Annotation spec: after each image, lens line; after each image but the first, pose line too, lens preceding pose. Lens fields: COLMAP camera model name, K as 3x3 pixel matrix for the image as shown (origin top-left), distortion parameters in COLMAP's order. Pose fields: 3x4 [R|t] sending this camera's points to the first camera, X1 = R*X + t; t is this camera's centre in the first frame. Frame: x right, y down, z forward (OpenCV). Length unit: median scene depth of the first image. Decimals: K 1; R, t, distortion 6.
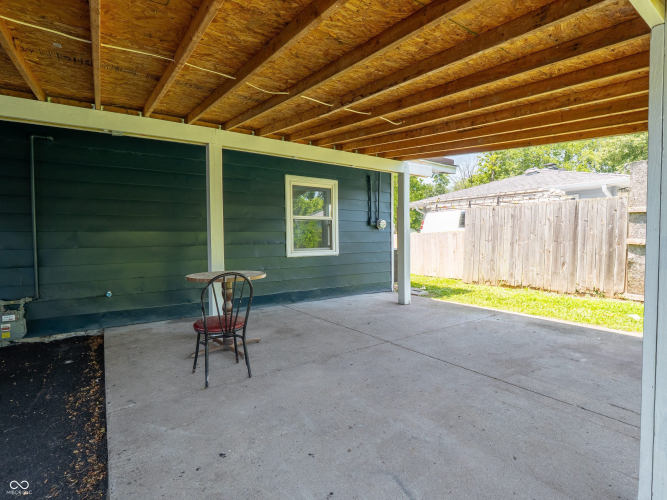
lens RADIAL K [[337.3, 0, 334.6], [0, 337.3, 253.2], [0, 0, 1]] dist [-0.002829, -0.000429]
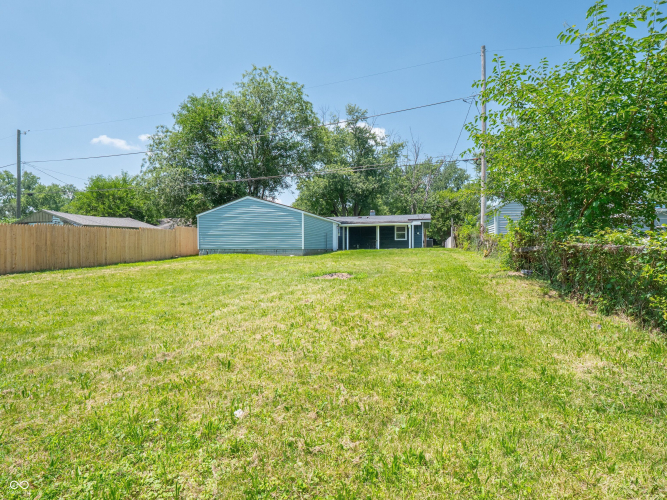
lens RADIAL K [[328.6, 0, 330.9], [0, 328.6, 250.9], [0, 0, 1]] dist [-0.015827, 0.000049]
pose [[0.638448, 0.018242, -0.769449, 3.162829], [-0.037313, 0.999277, -0.007270, 0.254736], [0.768760, 0.033351, 0.638667, -3.069693]]
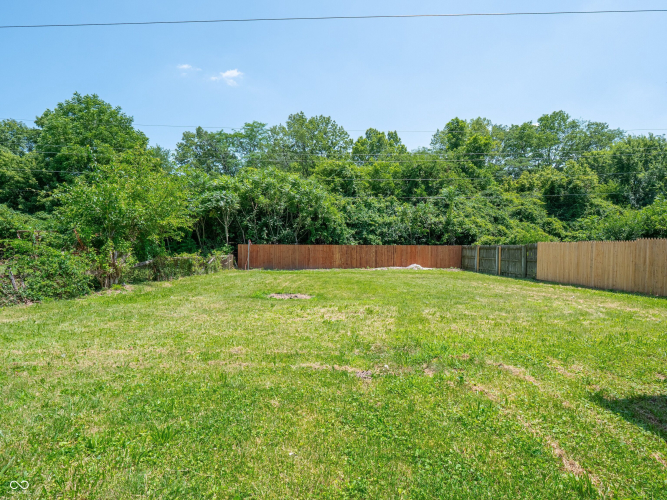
lens RADIAL K [[328.6, 0, 330.9], [0, 328.6, 250.9], [0, 0, 1]] dist [-0.015827, 0.000049]
pose [[-0.850098, -0.011099, 0.526507, 0.786614], [0.020225, 0.998352, 0.053701, 0.065609], [-0.526236, 0.056300, -0.848473, -0.695230]]
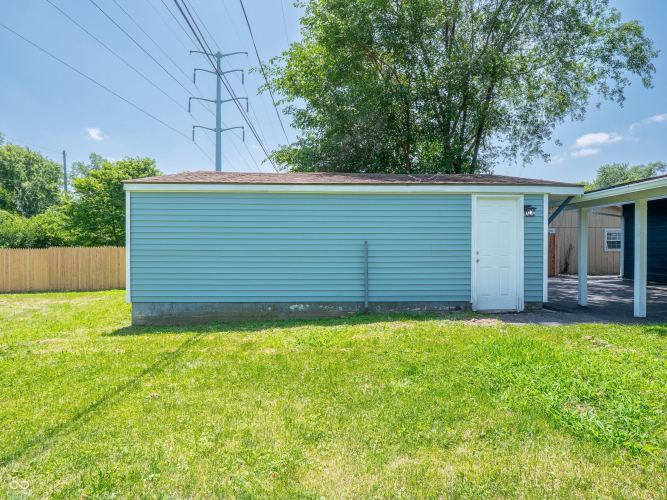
lens RADIAL K [[325.5, 0, 332.1], [0, 325.5, 251.4], [0, 0, 1]] dist [-0.018650, 0.000664]
pose [[-0.546000, 0.019697, -0.837554, 1.092919], [-0.026423, 0.998821, 0.040715, 0.014099], [0.837368, 0.044361, -0.544836, -0.263292]]
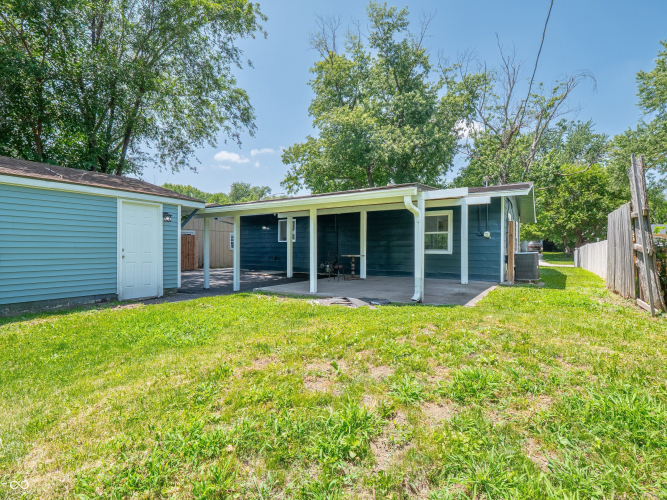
lens RADIAL K [[328.6, 0, 330.9], [0, 328.6, 250.9], [0, 0, 1]] dist [-0.015827, 0.000049]
pose [[0.388960, 0.017441, -0.921090, 1.358436], [-0.044251, 0.999020, 0.000231, 0.017600], [0.920191, 0.040669, 0.389350, -0.205797]]
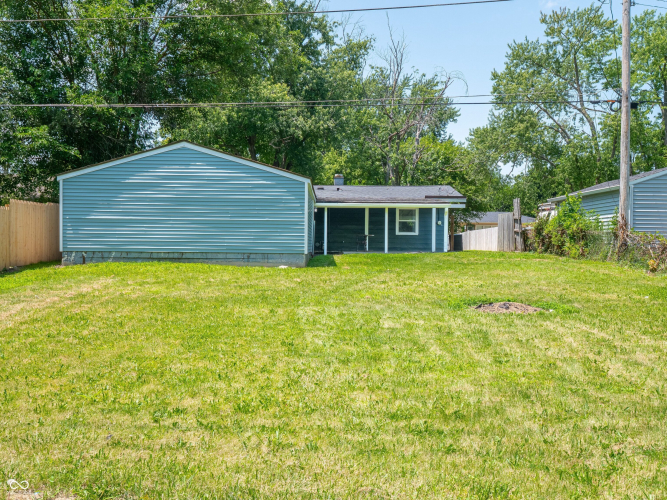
lens RADIAL K [[689.1, 0, 326.9], [0, 689.1, 248.1], [0, 0, 1]] dist [0.027661, -0.002516]
pose [[0.823669, 0.023660, -0.566577, 2.565925], [-0.043351, 0.998833, -0.021311, 0.263907], [0.565411, 0.042115, 0.823733, -3.949334]]
